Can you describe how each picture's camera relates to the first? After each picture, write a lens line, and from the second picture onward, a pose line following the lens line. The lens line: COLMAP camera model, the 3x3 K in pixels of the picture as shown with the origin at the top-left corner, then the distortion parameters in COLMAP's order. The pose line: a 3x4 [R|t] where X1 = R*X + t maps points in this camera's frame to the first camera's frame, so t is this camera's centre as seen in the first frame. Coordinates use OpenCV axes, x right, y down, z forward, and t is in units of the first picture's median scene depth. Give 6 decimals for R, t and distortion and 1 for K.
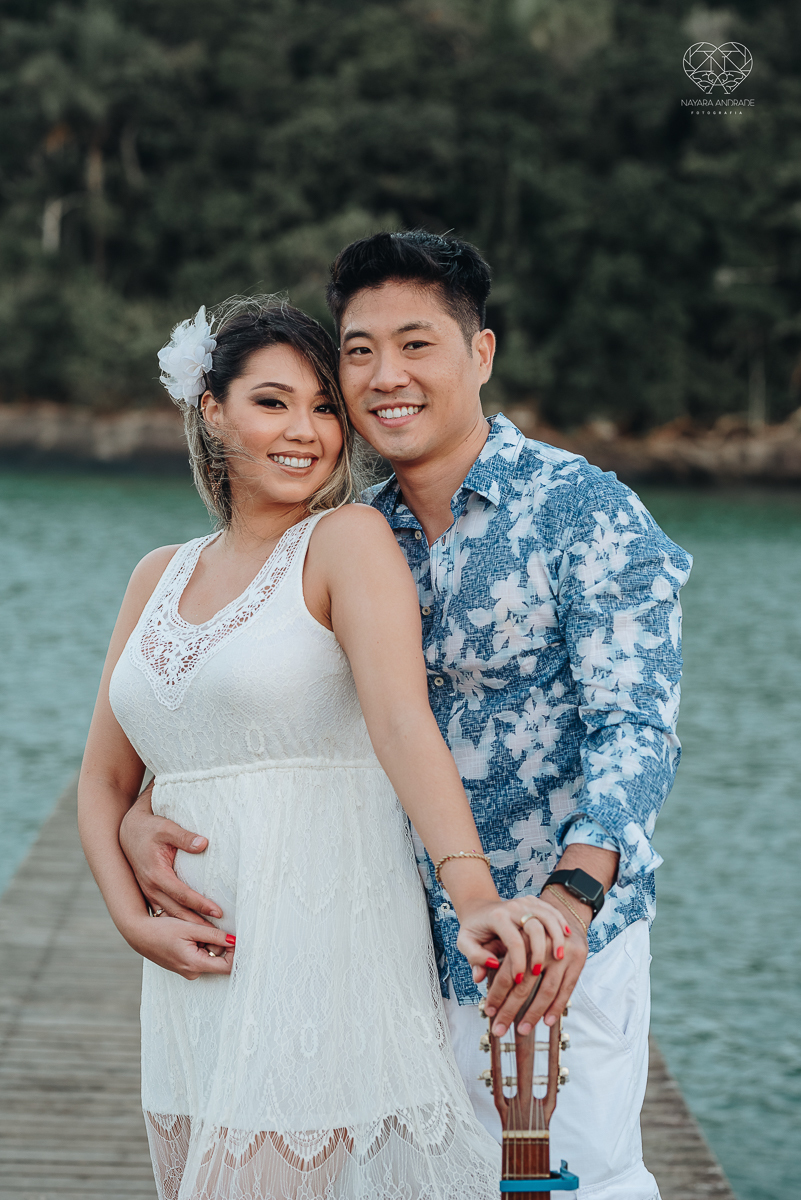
lens RADIAL K [[2844.4, 0, 400.5], [0, 2844.4, 600.0], [0, 0, 1]] dist [0.060596, -1.074714]
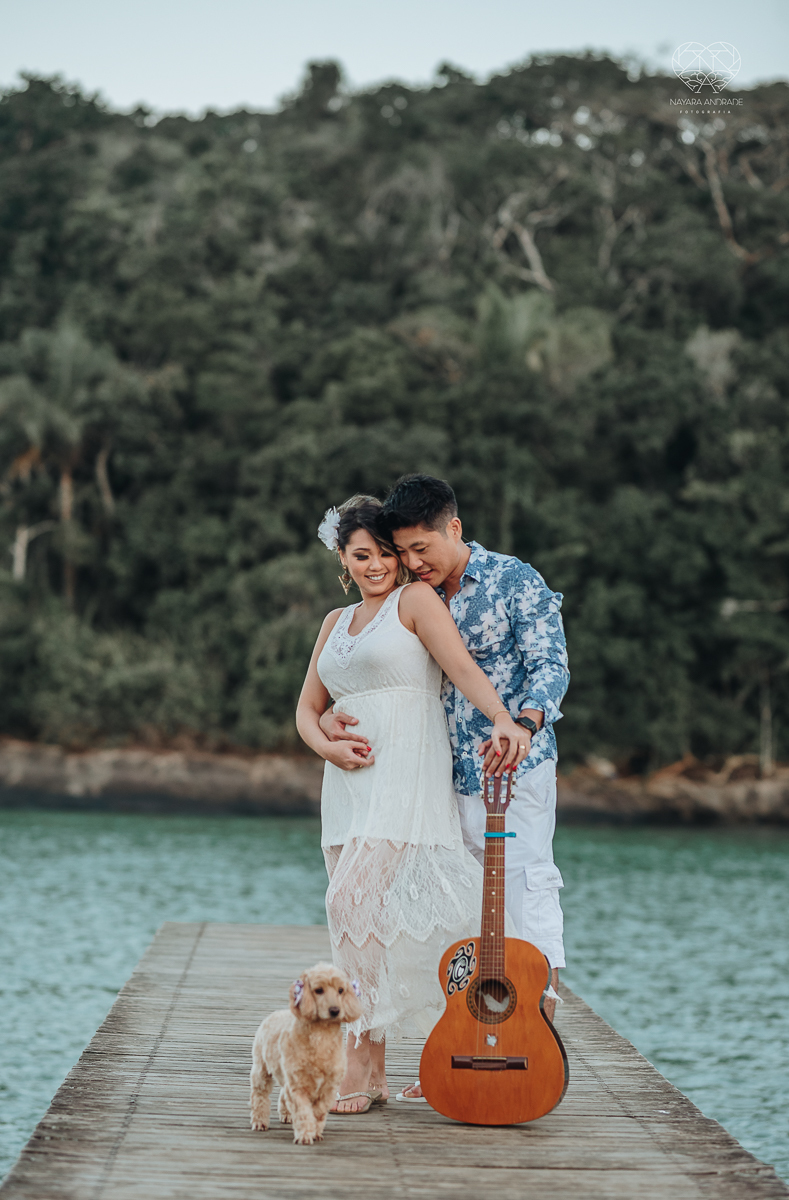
lens RADIAL K [[3100.1, 0, 398.7], [0, 3100.1, 672.5], [0, 0, 1]] dist [0.119841, -0.228591]
pose [[0.999991, 0.000907, 0.004201, -0.043135], [-0.000509, 0.995585, -0.093861, 0.269767], [-0.004268, 0.093858, 0.995576, -1.437163]]
